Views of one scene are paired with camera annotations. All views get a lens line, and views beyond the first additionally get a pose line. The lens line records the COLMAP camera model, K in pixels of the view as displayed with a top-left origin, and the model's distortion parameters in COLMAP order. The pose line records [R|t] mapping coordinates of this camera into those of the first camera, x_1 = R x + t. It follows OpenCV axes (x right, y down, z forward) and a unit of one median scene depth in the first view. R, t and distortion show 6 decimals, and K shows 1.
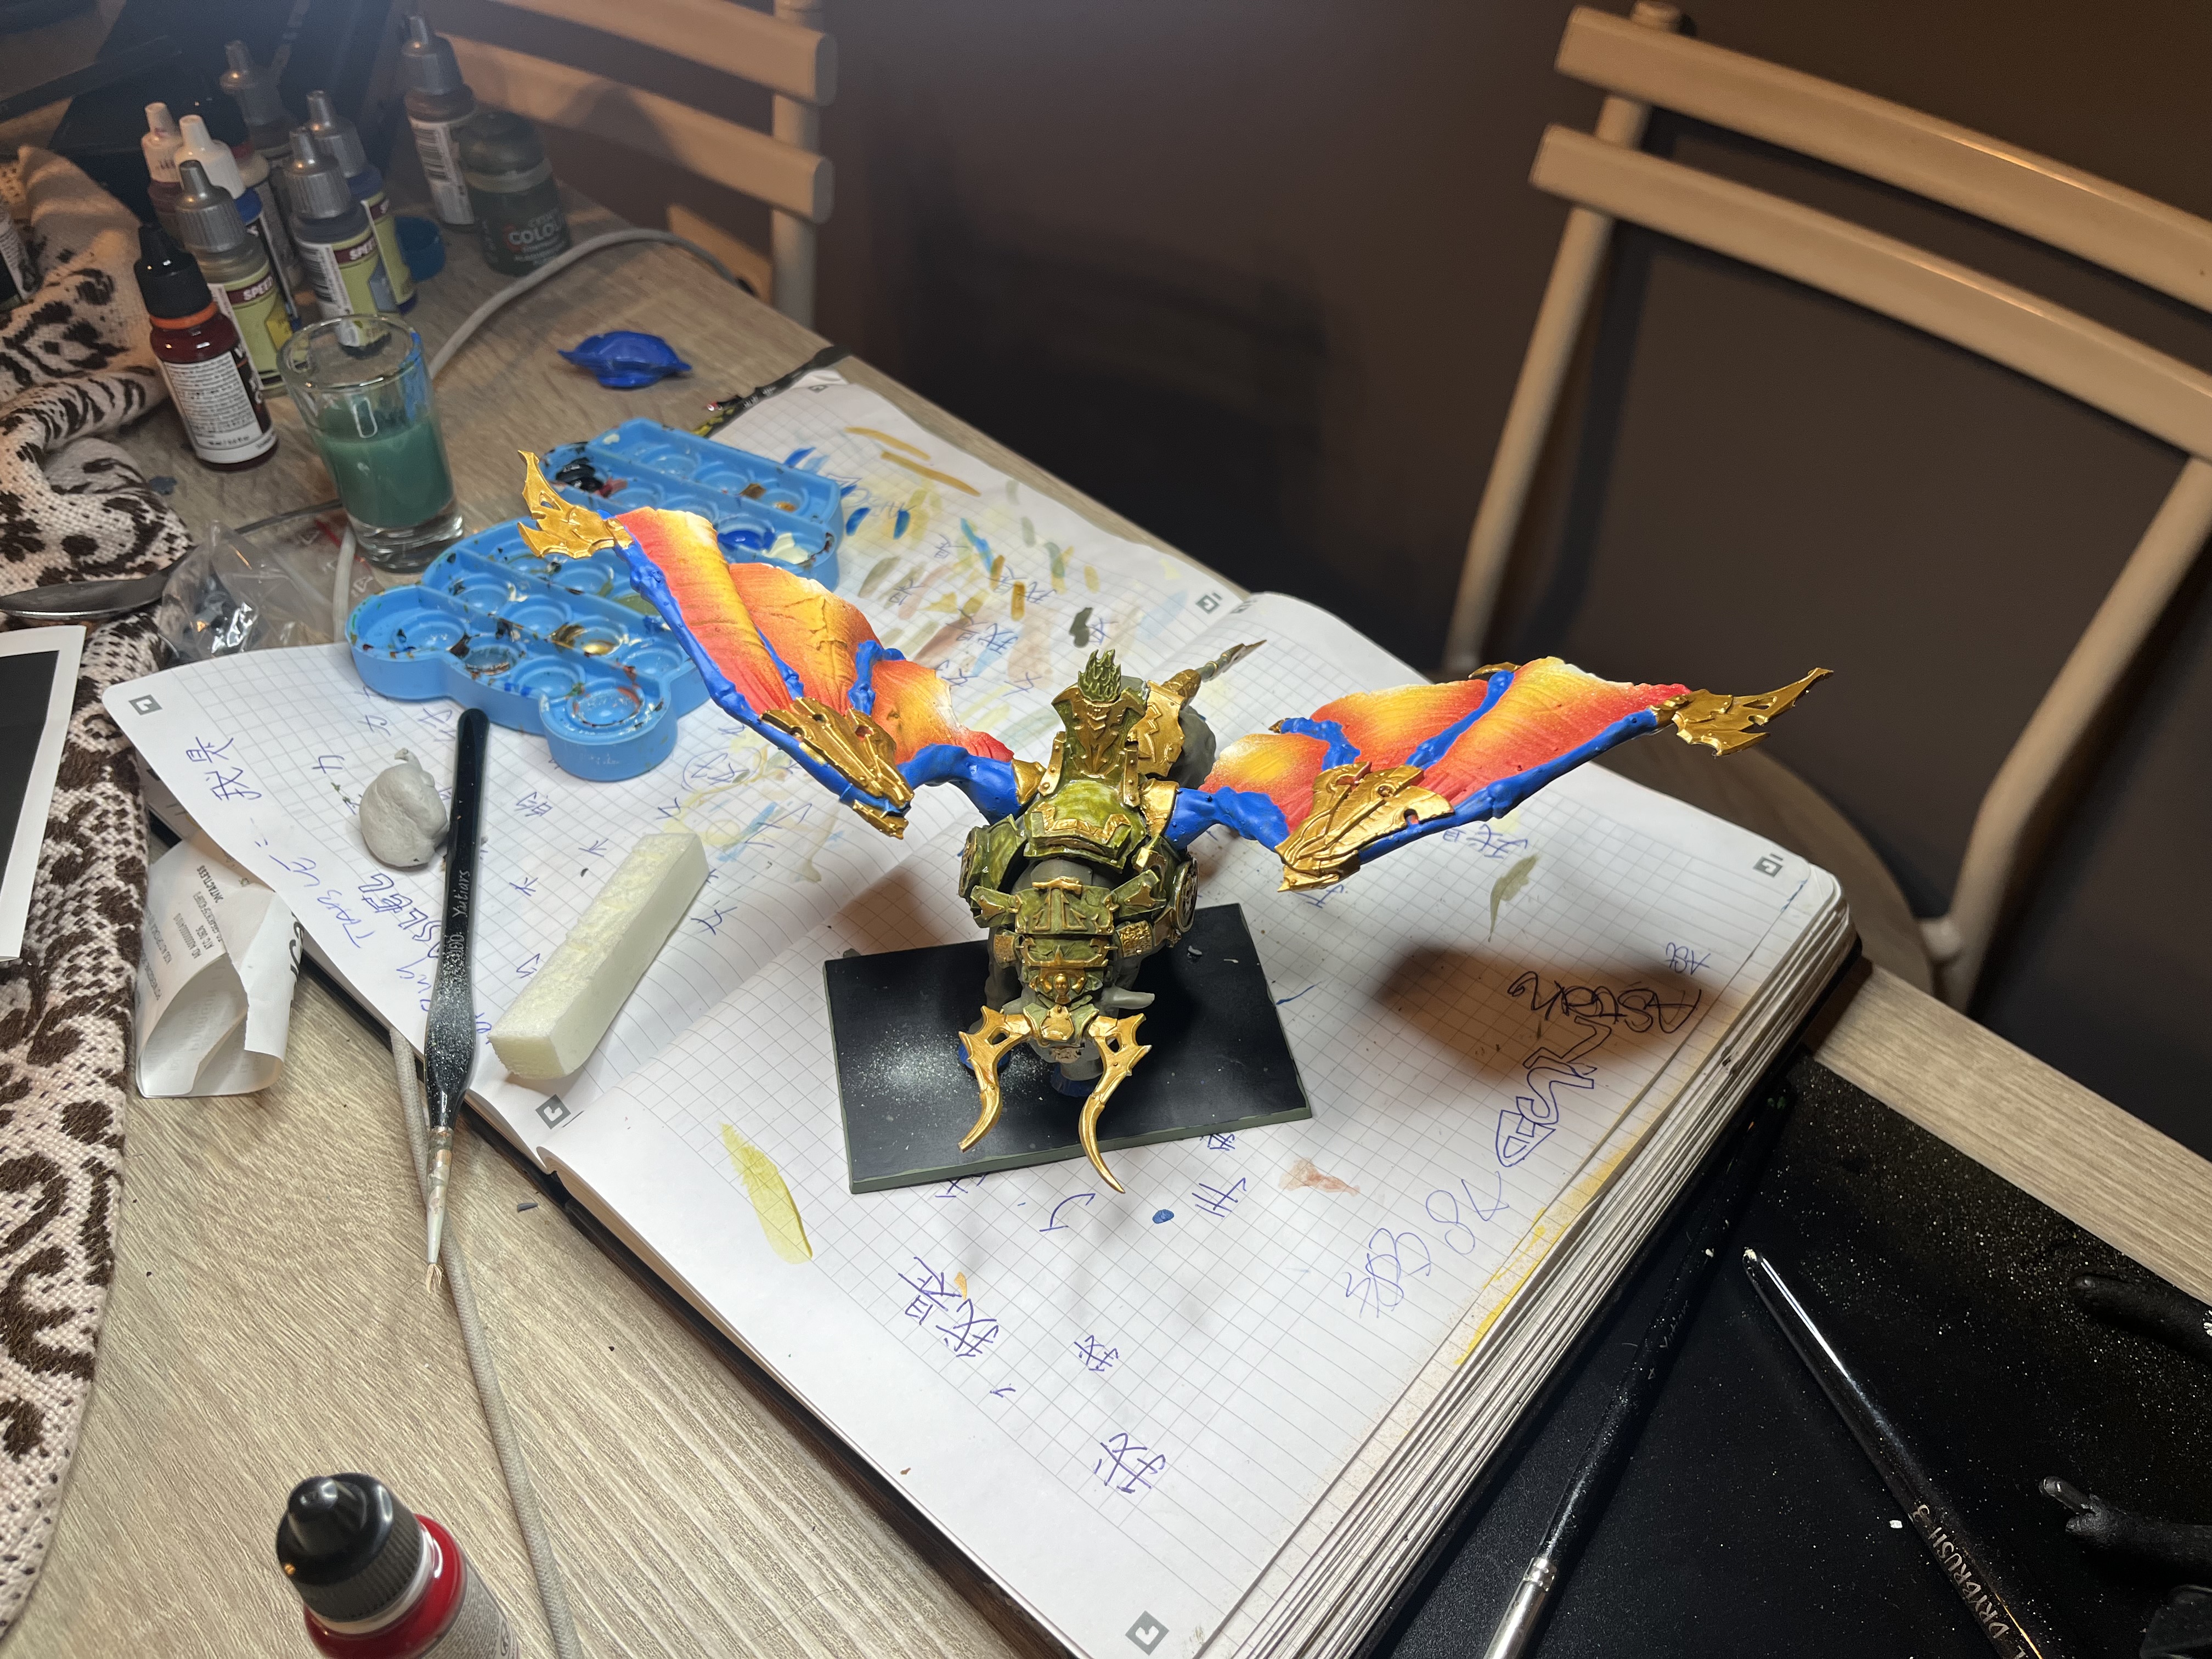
lens RADIAL K [[1694.3, 0, 1106.0], [0, 1694.3, 829.5], [0, 0, 1]] dist [0.049510, -0.102276]
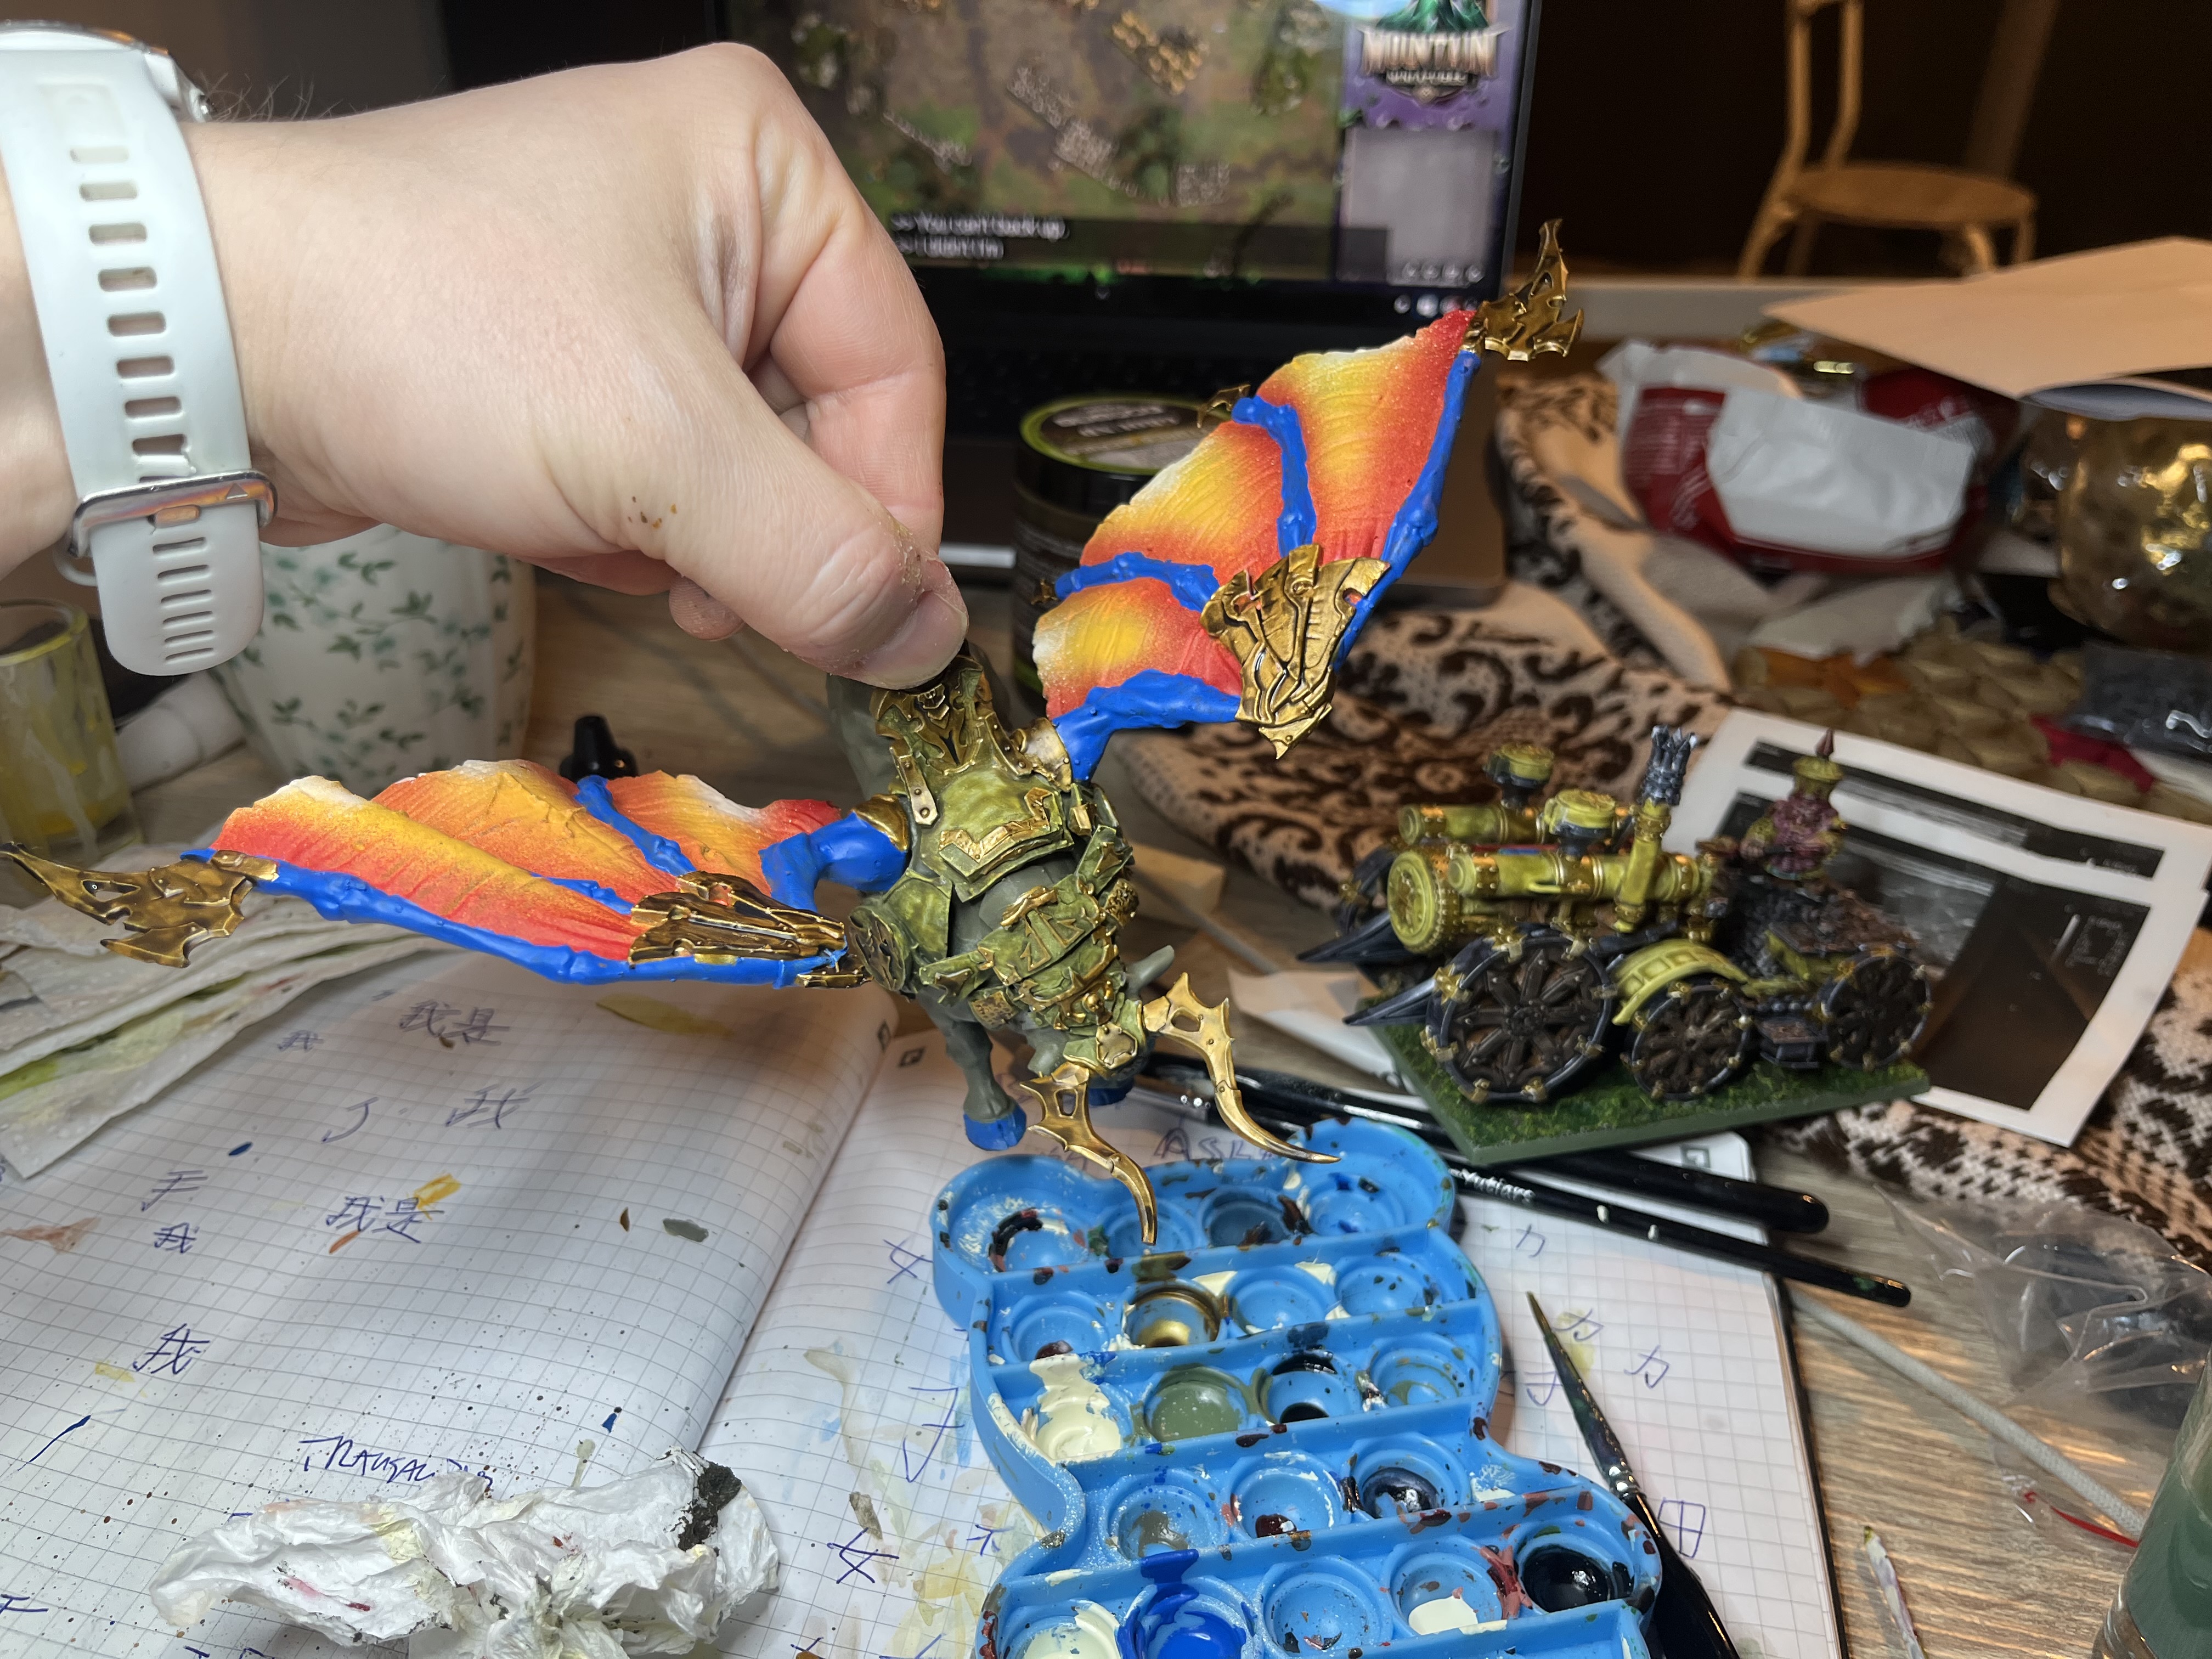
lens RADIAL K [[1694.3, 0, 1106.0], [0, 1694.3, 829.5], [0, 0, 1]] dist [0.049510, -0.102276]
pose [[0.753904, -0.572562, 0.322182, -0.234230], [0.522413, 0.819818, 0.234487, -0.163089], [-0.398389, -0.008469, 0.917178, 0.254555]]
